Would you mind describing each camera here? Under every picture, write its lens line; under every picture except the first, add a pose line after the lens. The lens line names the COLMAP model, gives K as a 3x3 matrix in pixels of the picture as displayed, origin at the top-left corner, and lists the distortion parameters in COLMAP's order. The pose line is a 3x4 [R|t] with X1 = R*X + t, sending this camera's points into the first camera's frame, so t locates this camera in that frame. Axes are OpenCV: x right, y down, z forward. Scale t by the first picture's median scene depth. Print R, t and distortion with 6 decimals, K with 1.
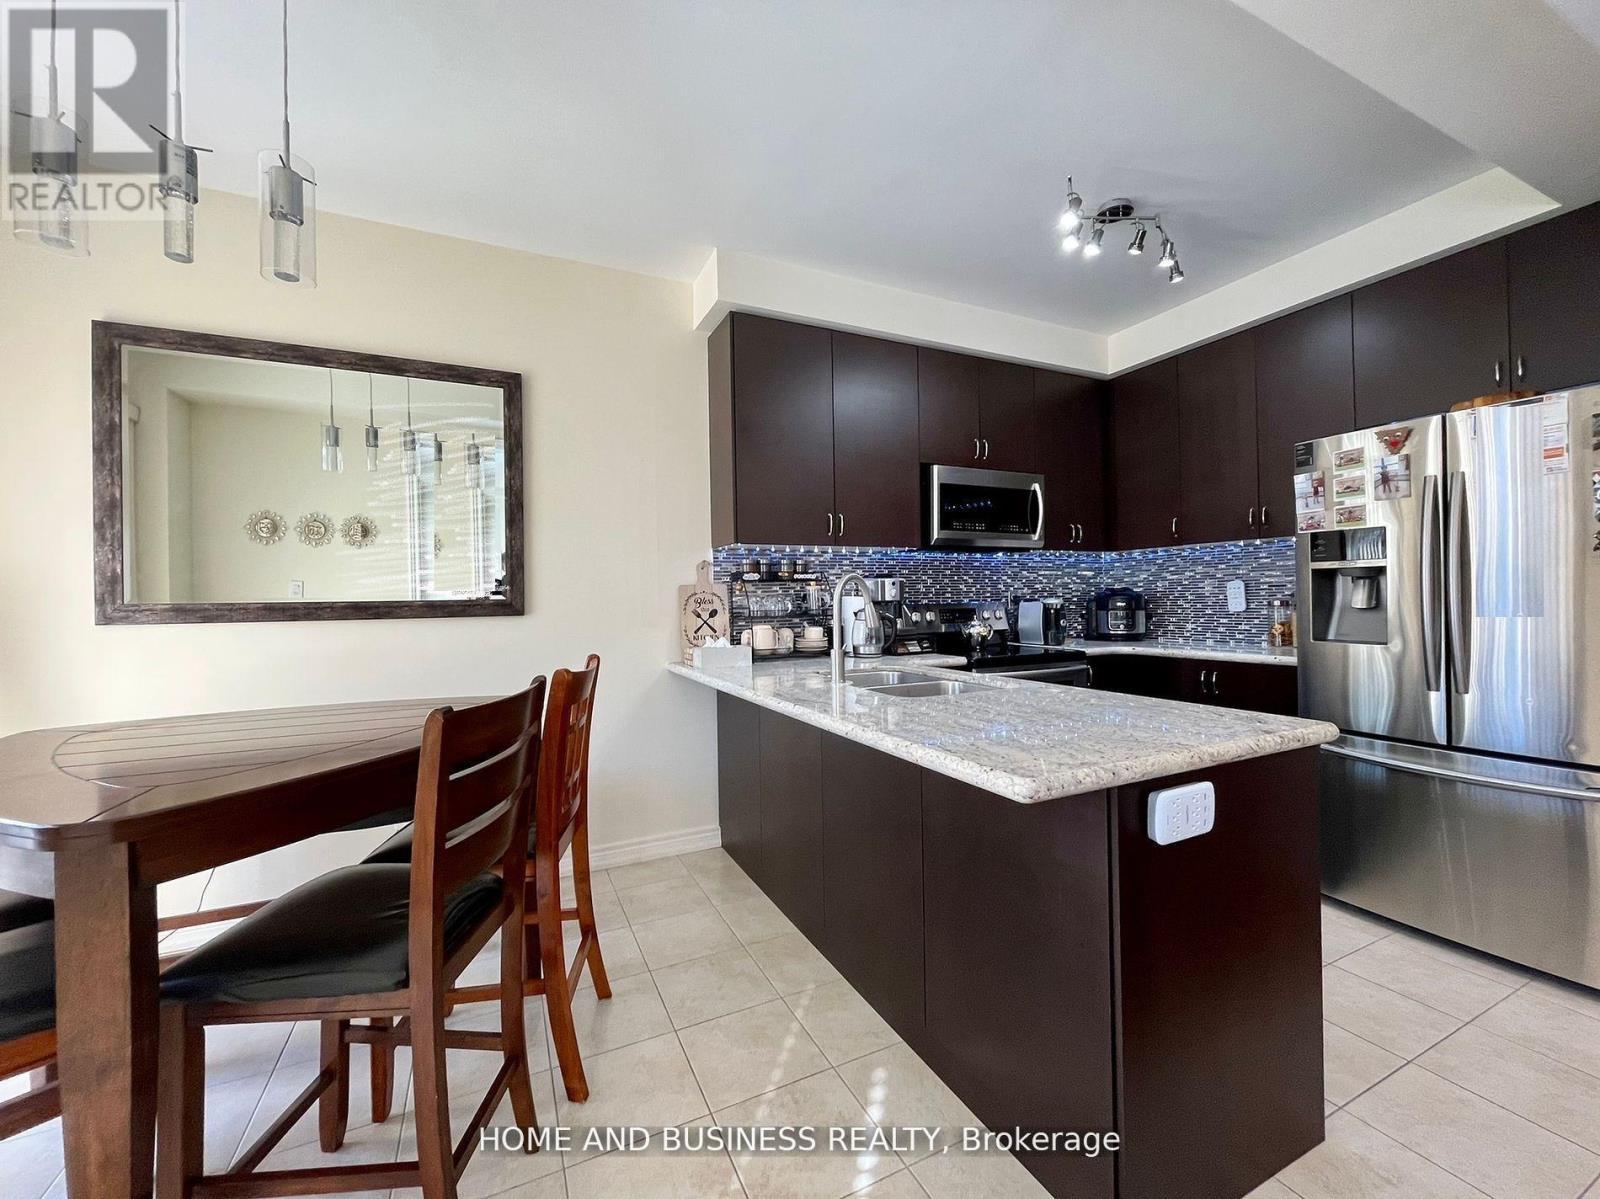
lens RADIAL K [[643.2, 0, 802.5], [0, 643.2, 595.1], [0, 0, 1]] dist [-0.001044, -0.000202]
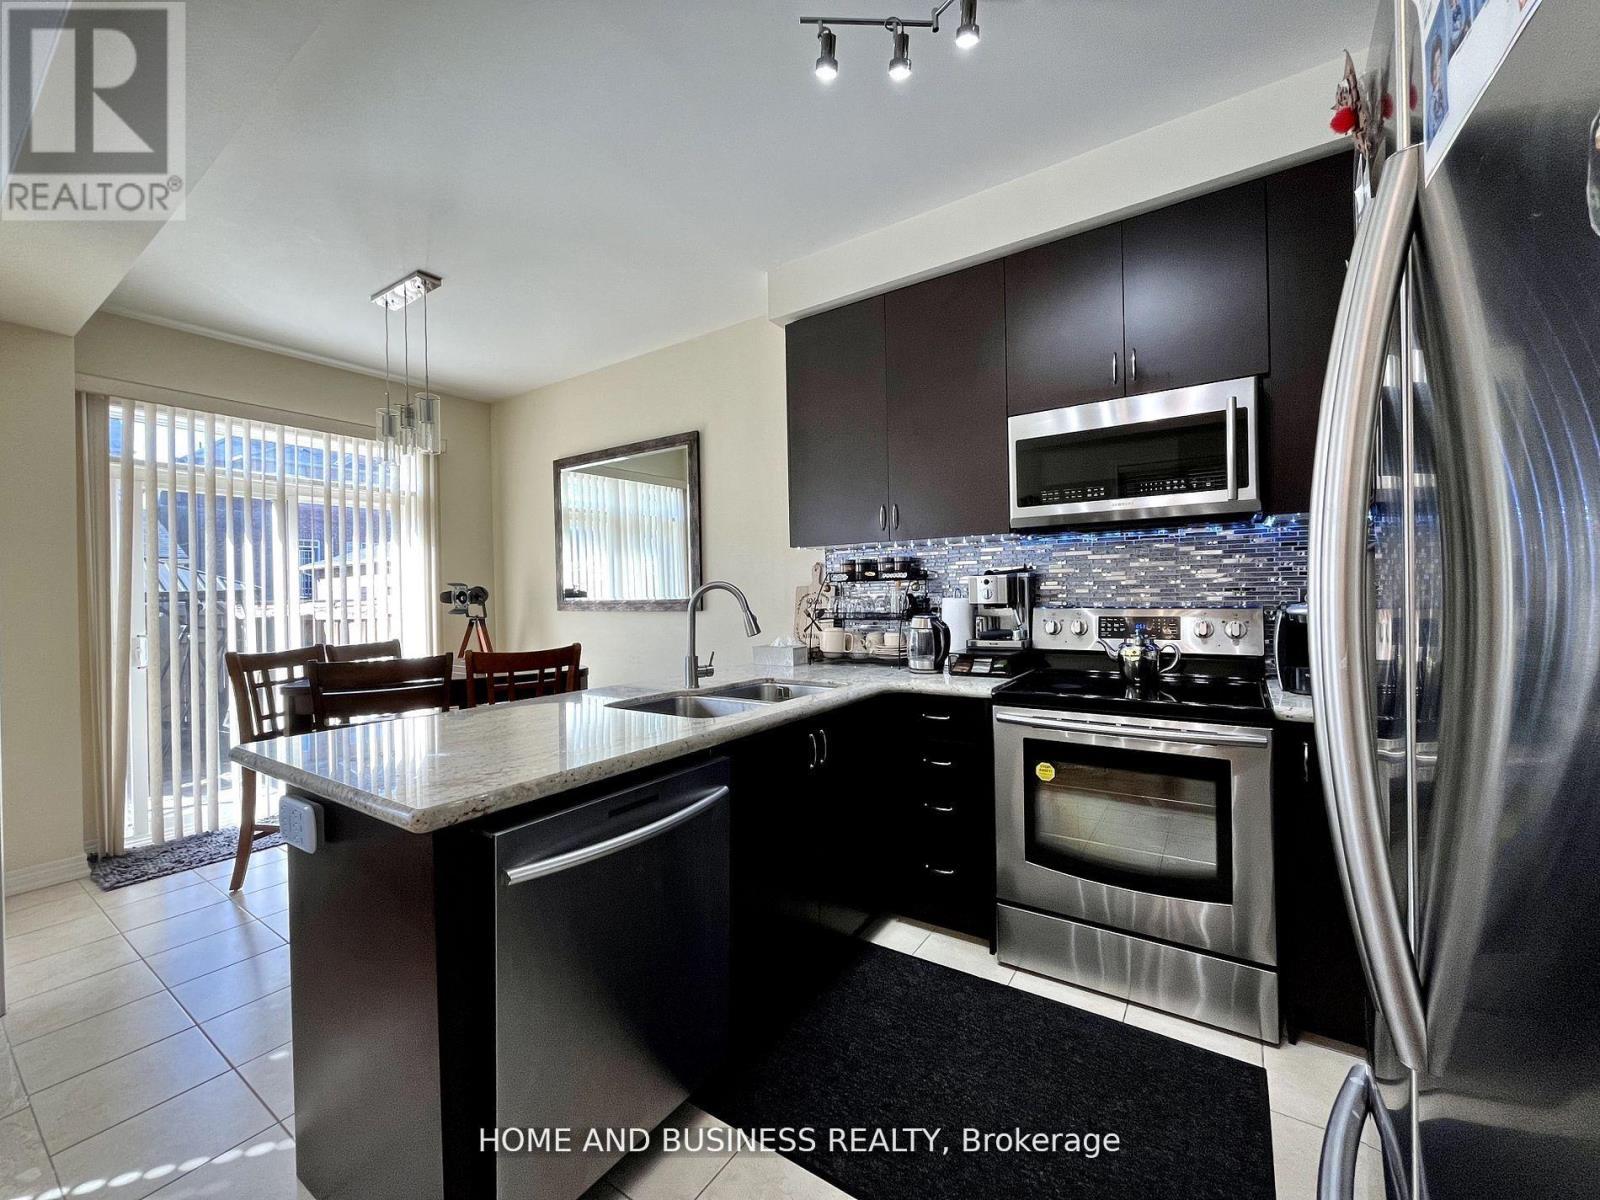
lens RADIAL K [[662.9, 0, 795.9], [0, 662.9, 594.9], [0, 0, 1]] dist [0.000640, -0.000144]
pose [[0.503269, 0.009170, -0.864081, 0.776728], [0.014612, 0.999710, 0.019120, -0.022914], [0.864007, -0.022249, 0.502989, 0.434856]]
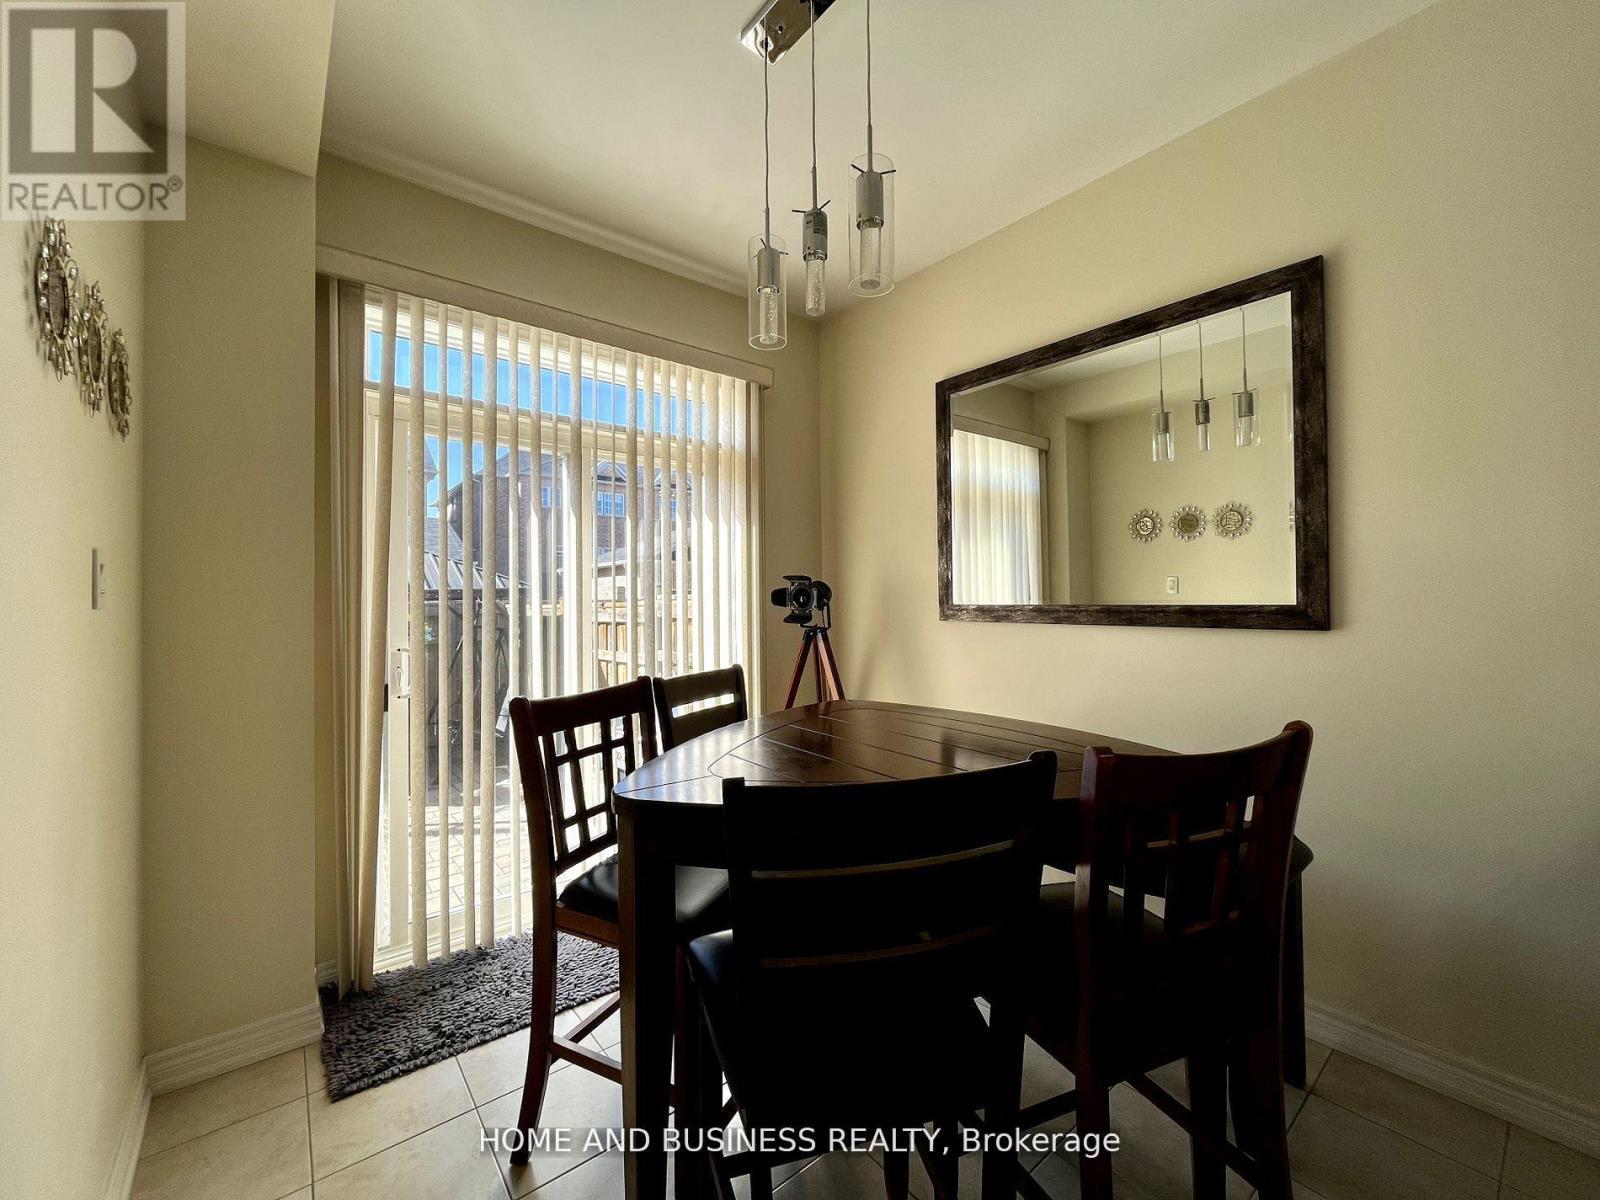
lens RADIAL K [[651.8, 0, 797.3], [0, 651.8, 597.0], [0, 0, 1]] dist [-0.000778, -0.000024]
pose [[0.238181, 0.008953, -0.971179, 0.068454], [0.009559, 0.999887, 0.011563, -0.012756], [0.971174, -0.012038, 0.238069, 0.299719]]
